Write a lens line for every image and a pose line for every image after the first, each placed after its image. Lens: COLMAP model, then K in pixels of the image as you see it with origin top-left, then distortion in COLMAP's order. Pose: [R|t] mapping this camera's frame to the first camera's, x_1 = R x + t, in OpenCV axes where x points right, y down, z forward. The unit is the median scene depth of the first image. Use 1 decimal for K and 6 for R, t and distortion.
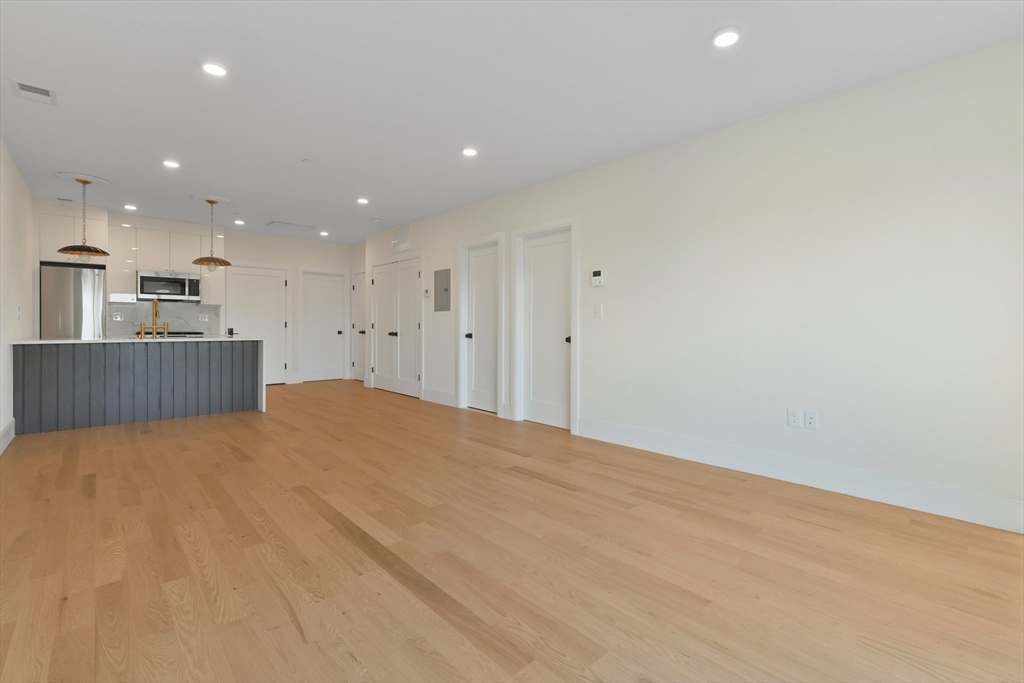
lens RADIAL K [[473.6, 0, 526.7], [0, 473.6, 328.4], [0, 0, 1]] dist [0.002665, 0.000369]
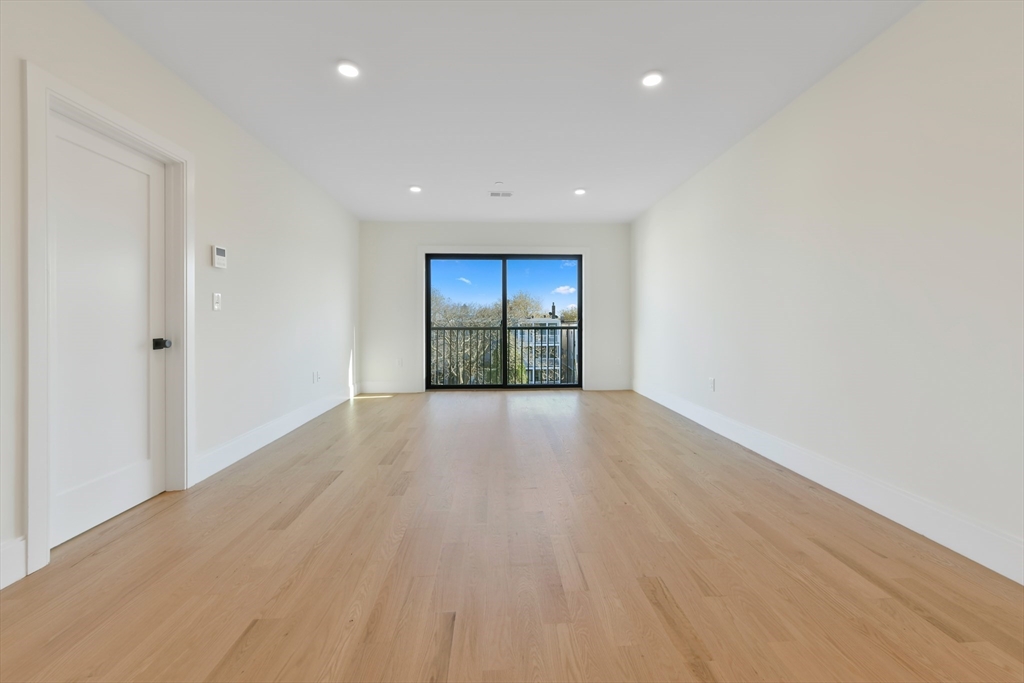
lens RADIAL K [[417.1, 0, 512.0], [0, 417.1, 341.5], [0, 0, 1]] dist [-0.016039, -0.000136]
pose [[-0.754774, -0.017638, 0.655748, -0.702964], [0.003672, 0.999509, 0.031111, 0.009786], [-0.655975, 0.025890, -0.754338, 1.305798]]
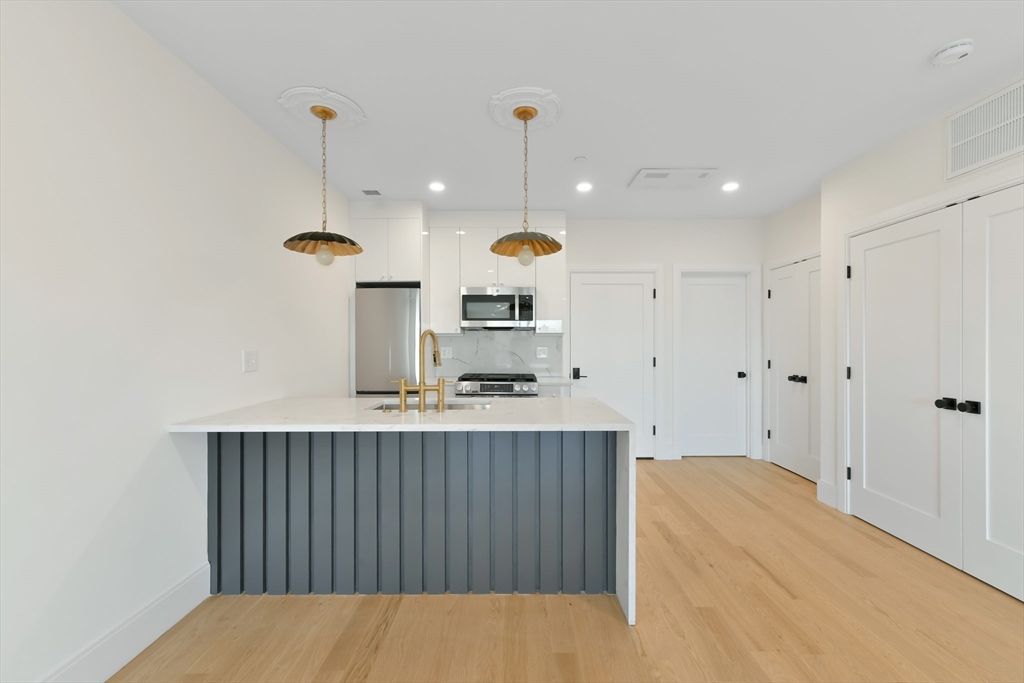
lens RADIAL K [[417.1, 0, 512.0], [0, 417.1, 341.5], [0, 0, 1]] dist [-0.016039, -0.000136]
pose [[0.730829, -0.007070, -0.682524, -0.326562], [0.000722, 0.999954, -0.009585, -0.034551], [0.682560, 0.006513, 0.730800, 0.571004]]
